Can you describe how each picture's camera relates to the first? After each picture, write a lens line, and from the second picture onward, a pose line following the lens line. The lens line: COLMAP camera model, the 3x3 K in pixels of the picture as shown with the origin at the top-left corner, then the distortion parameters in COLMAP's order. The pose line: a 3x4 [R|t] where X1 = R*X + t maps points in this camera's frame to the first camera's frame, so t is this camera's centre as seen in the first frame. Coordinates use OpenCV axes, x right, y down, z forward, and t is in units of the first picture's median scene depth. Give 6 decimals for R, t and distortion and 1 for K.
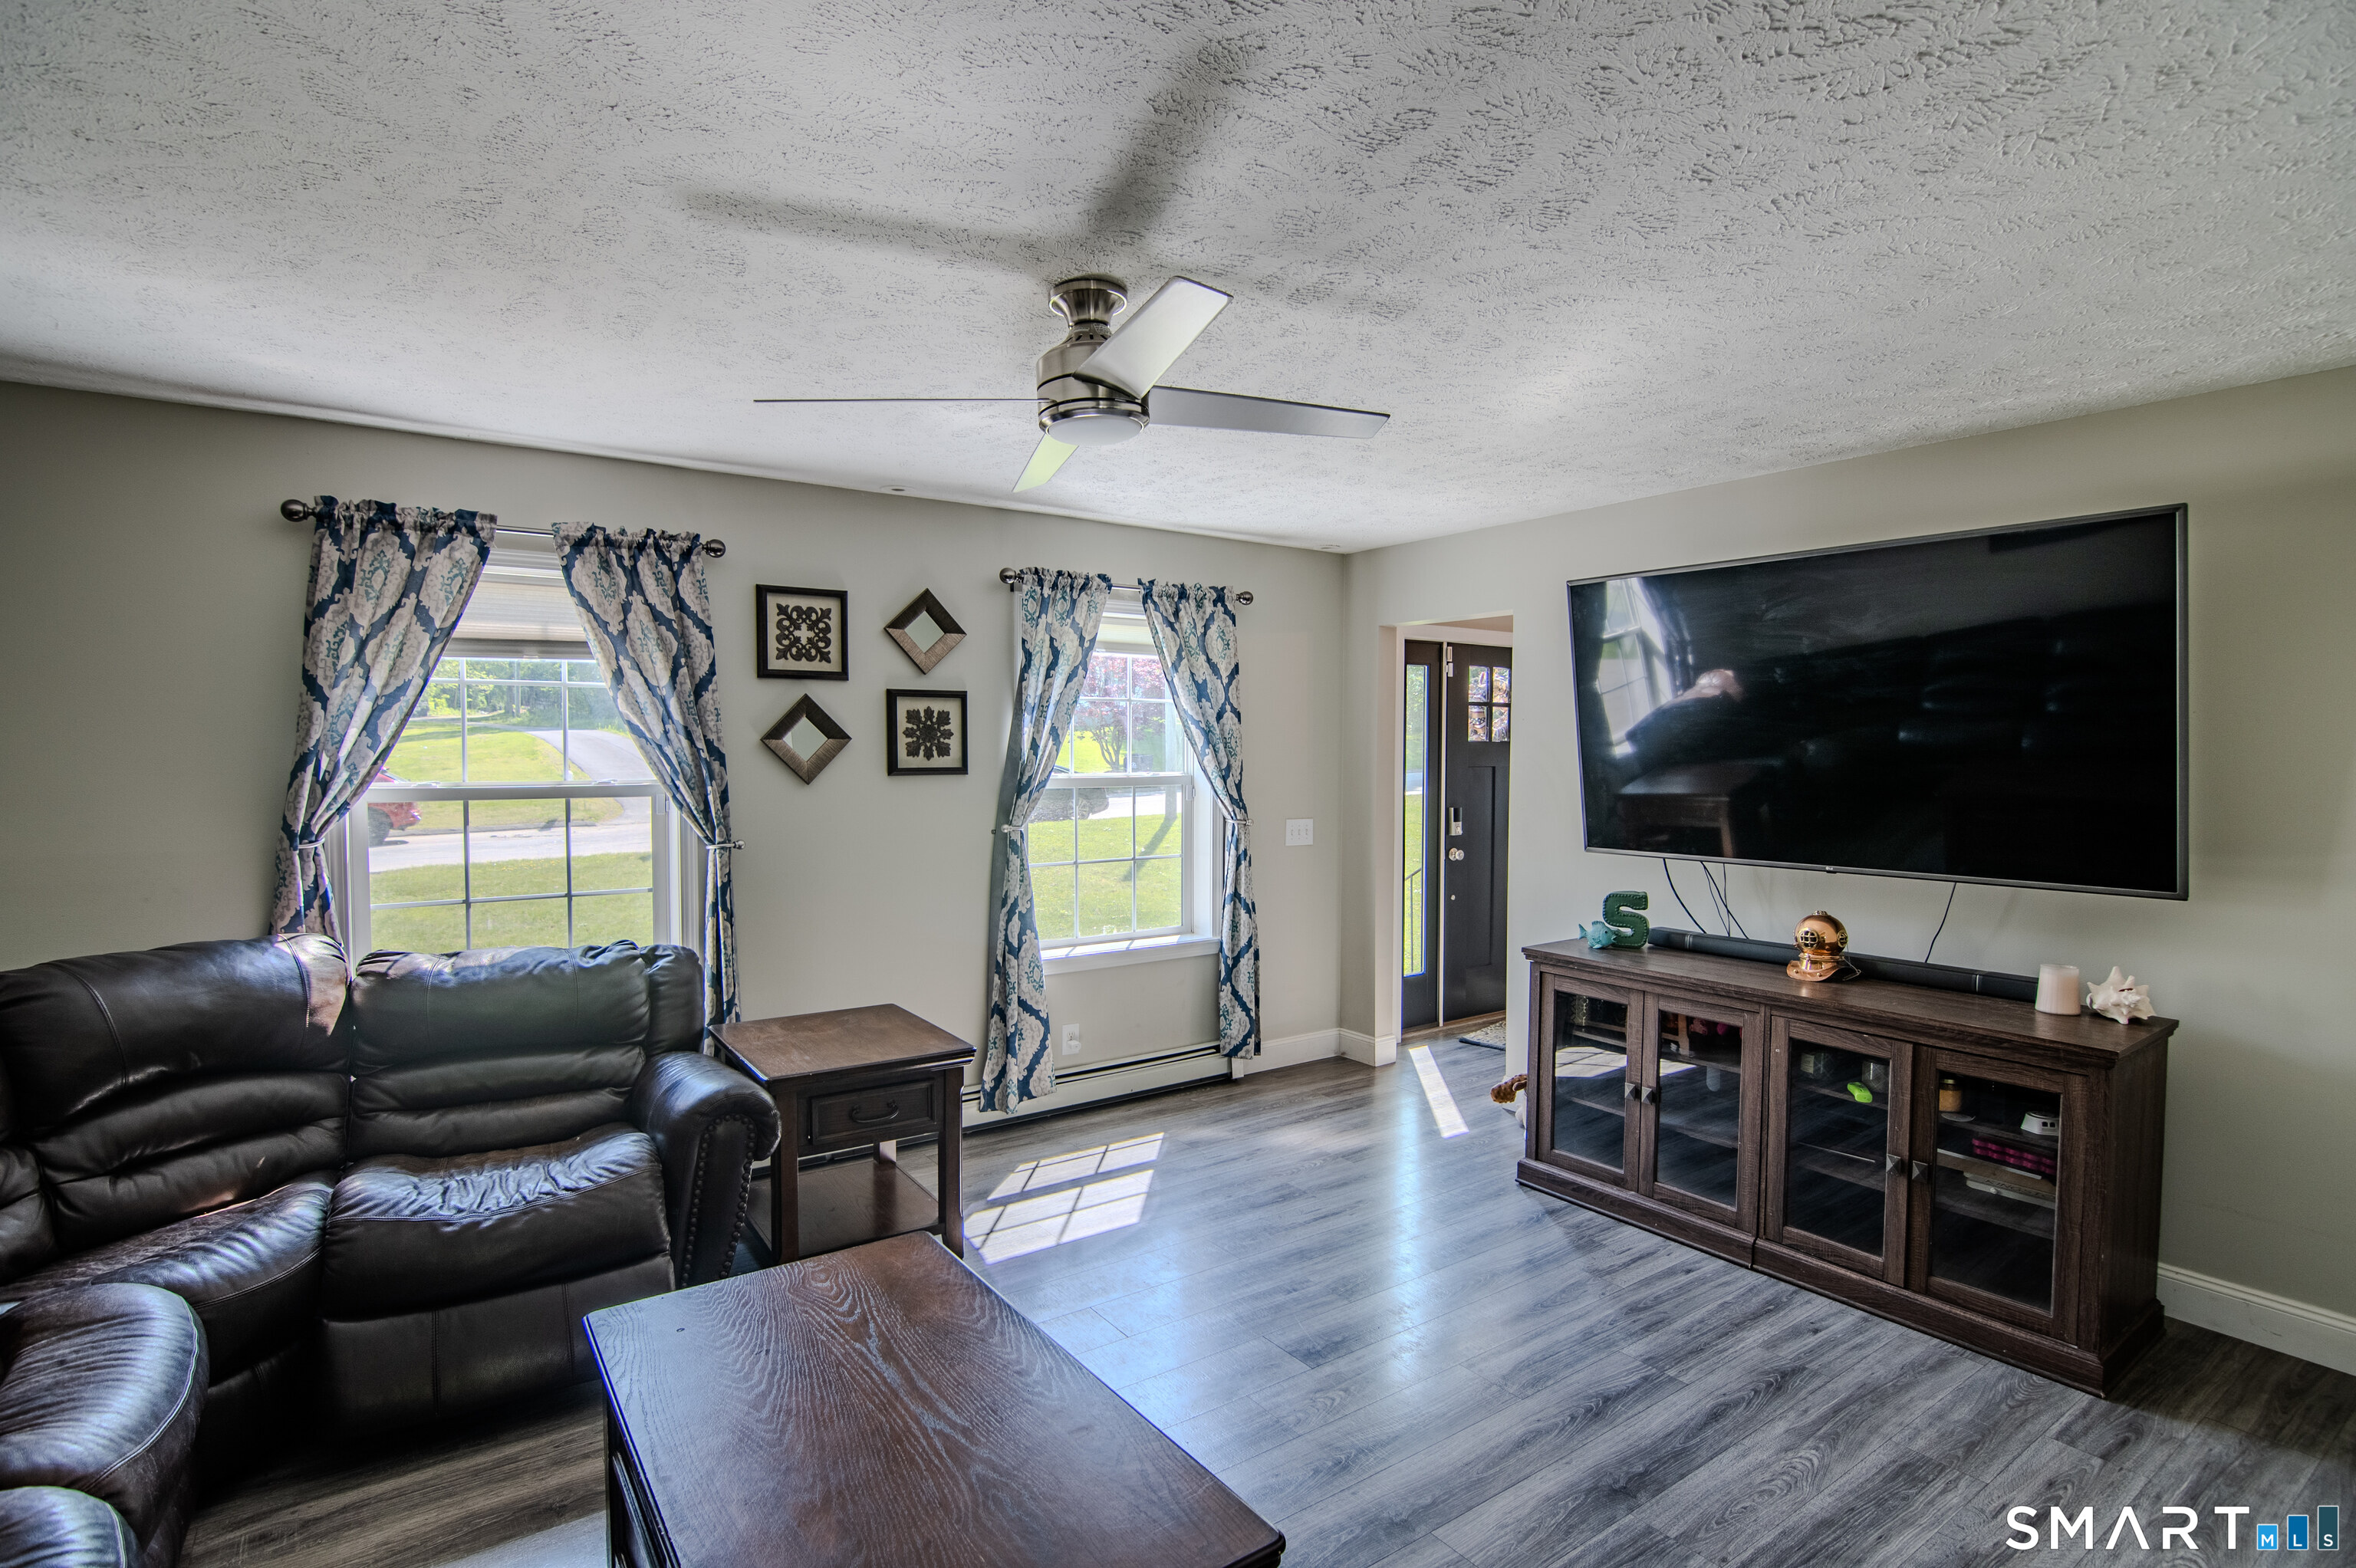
lens RADIAL K [[1148.3, 0, 1173.9], [0, 1148.3, 791.7], [0, 0, 1]] dist [-0.027616, 0.006426]
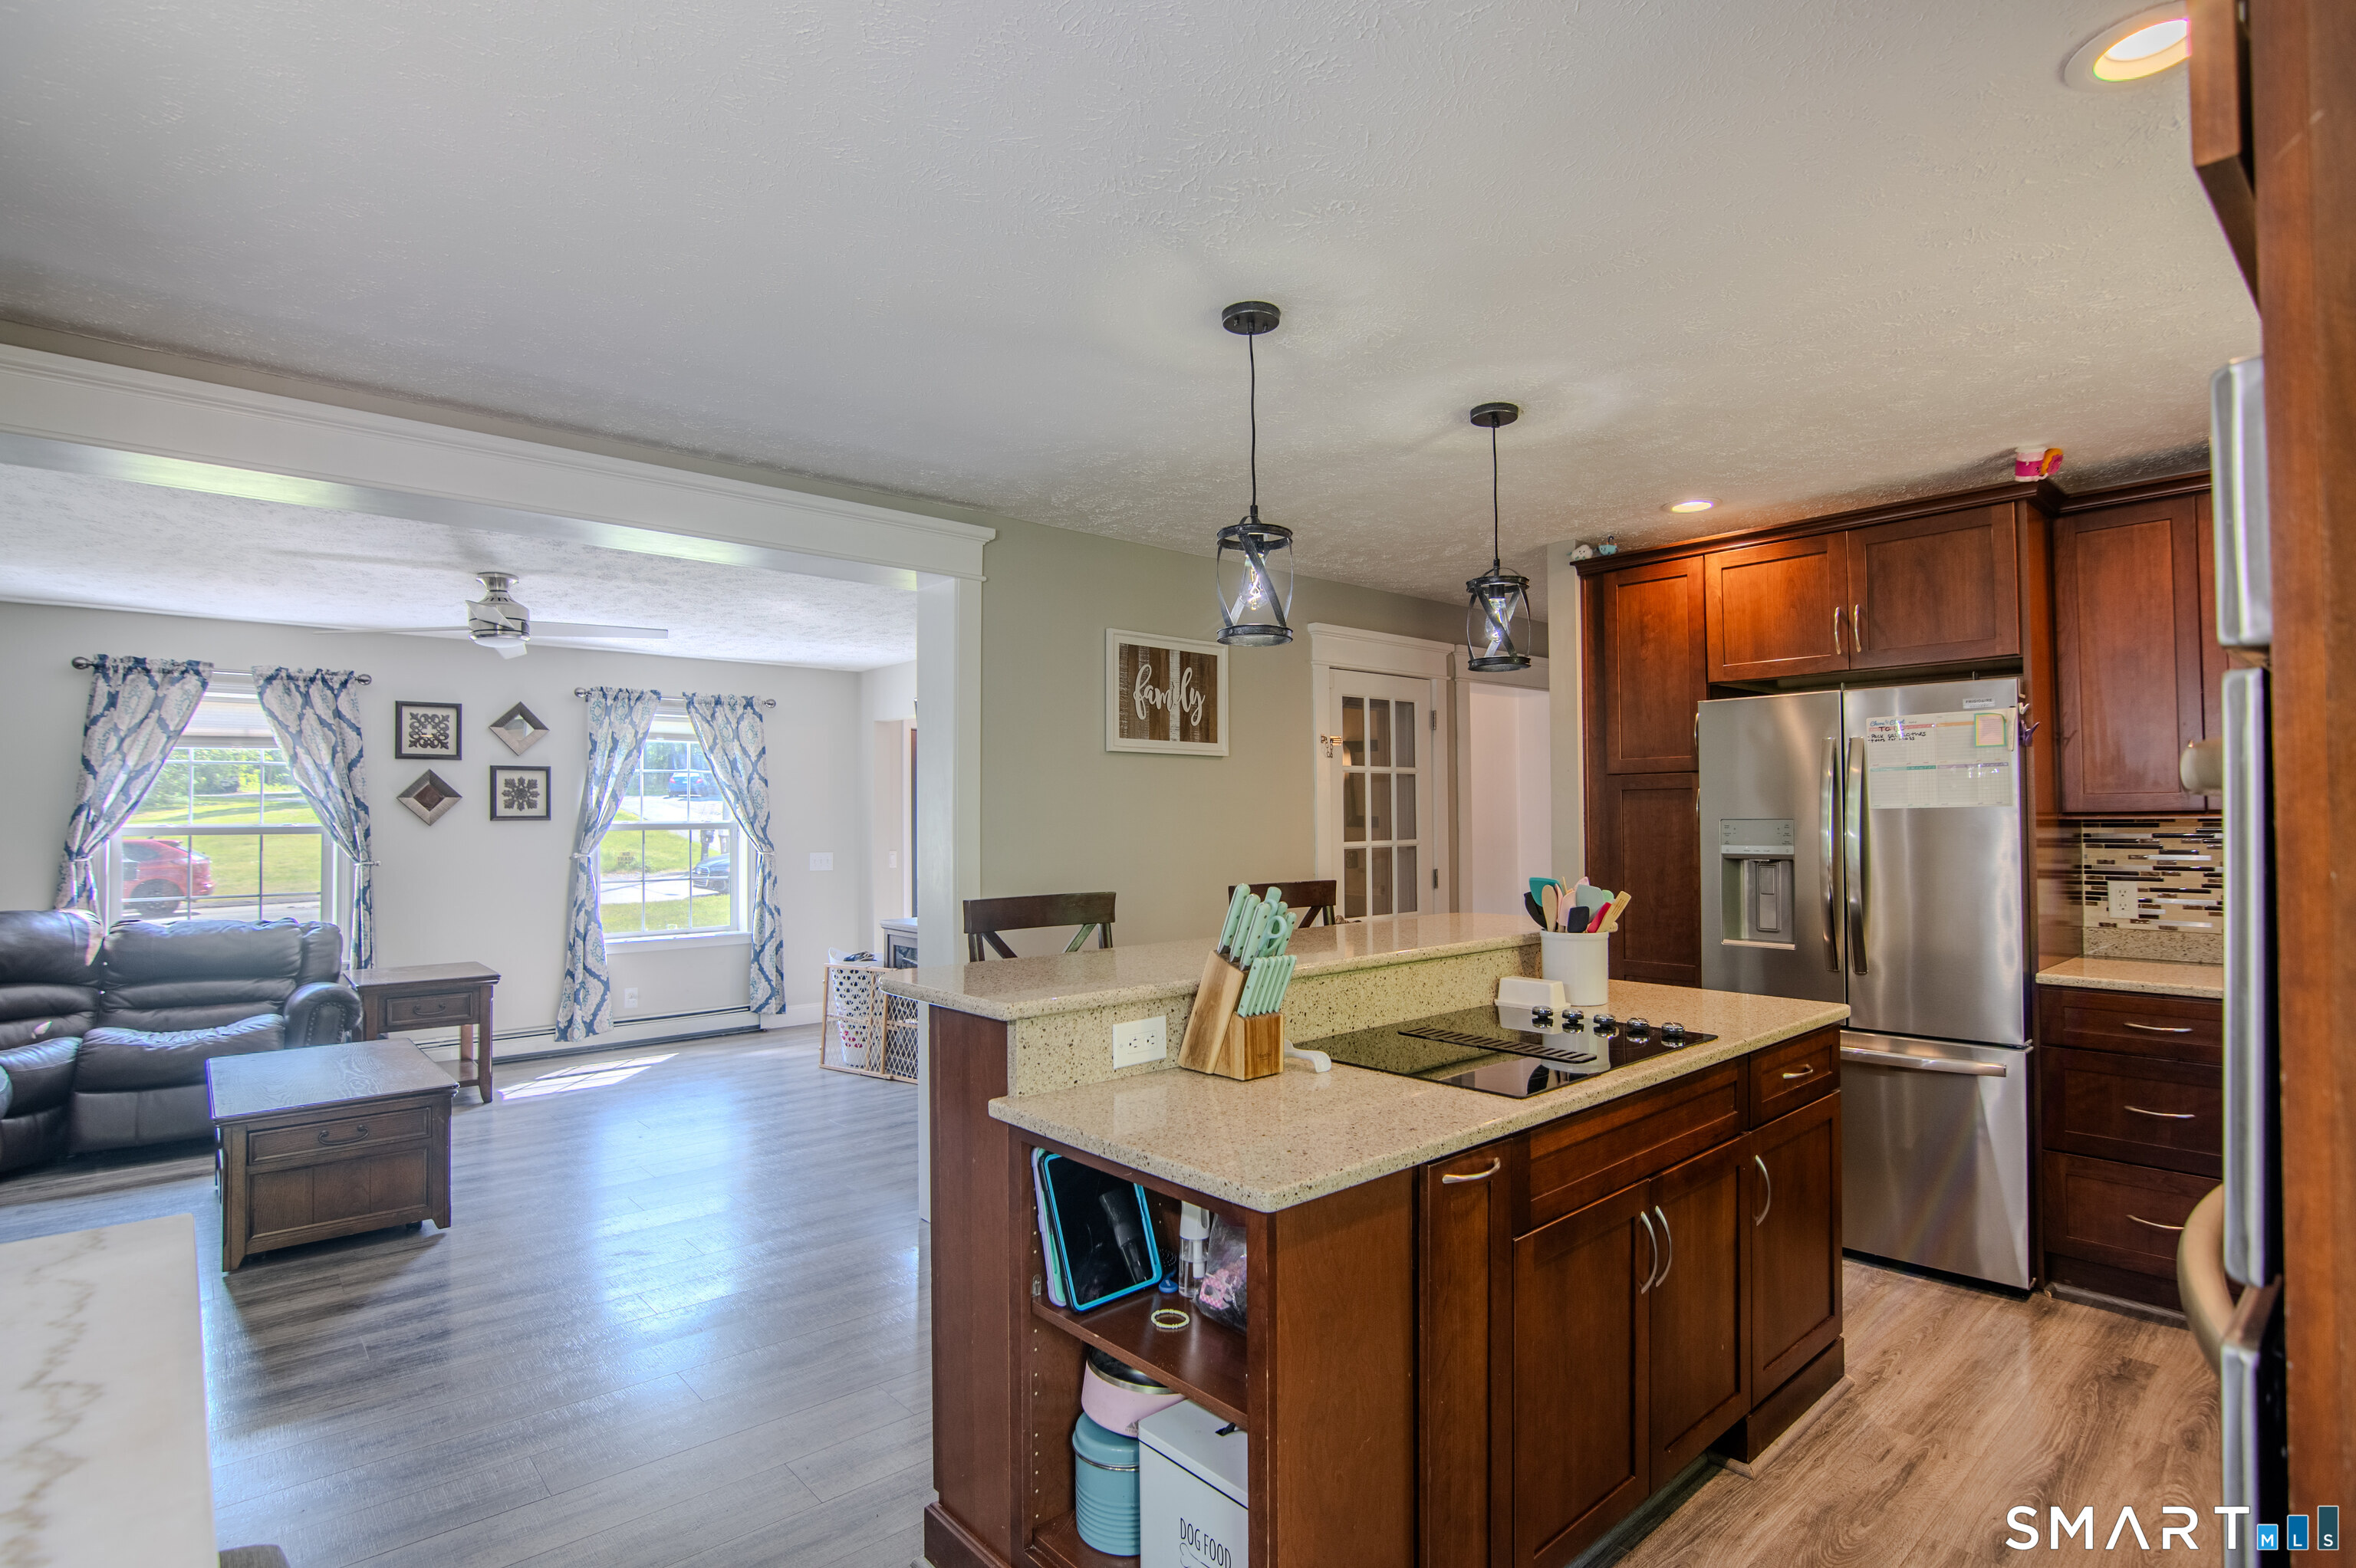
lens RADIAL K [[1148.3, 0, 1176.7], [0, 1148.3, 791.3], [0, 0, 1]] dist [-0.027616, 0.006426]
pose [[0.994075, -0.007559, 0.108434, 0.566655], [0.014394, 0.997948, -0.062389, 0.061884], [-0.107740, 0.063581, 0.992144, -0.707265]]
